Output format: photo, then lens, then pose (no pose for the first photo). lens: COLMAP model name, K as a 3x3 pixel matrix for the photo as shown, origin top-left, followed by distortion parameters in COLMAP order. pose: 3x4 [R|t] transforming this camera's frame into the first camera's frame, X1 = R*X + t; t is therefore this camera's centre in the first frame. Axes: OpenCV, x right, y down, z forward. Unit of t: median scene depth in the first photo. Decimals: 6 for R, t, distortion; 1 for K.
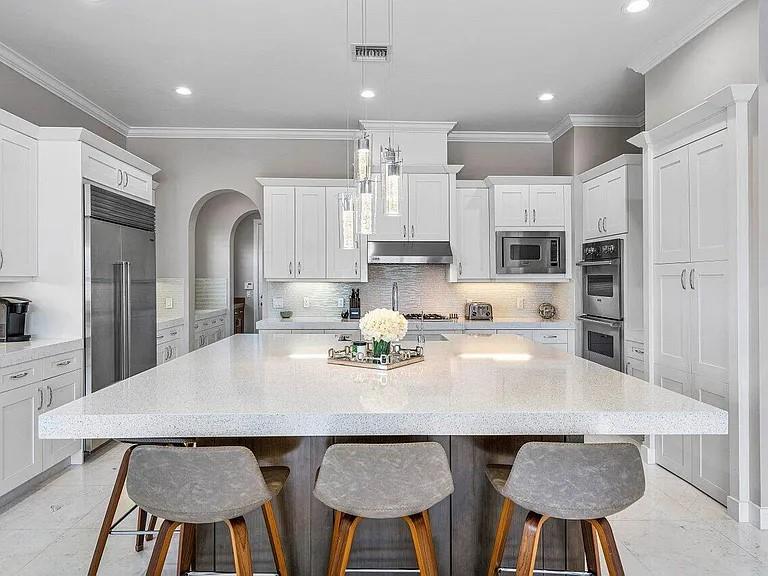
lens RADIAL K [[494.0, 0, 384.0], [0, 494.0, 288.0], [0, 0, 1]] dist [0.017095, 0.000208]
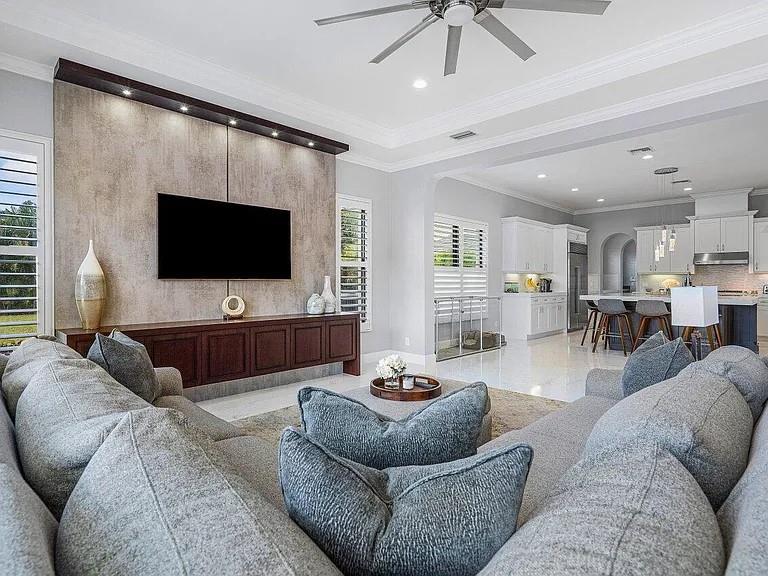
lens RADIAL K [[399.6, 0, 388.8], [0, 399.6, 282.4], [0, 0, 1]] dist [-0.000450, -0.000157]
pose [[0.670626, 0.000626, -0.741795, 0.340509], [-0.011476, 0.999889, -0.009531, 0.052773], [0.741707, 0.014904, 0.670559, -1.026621]]
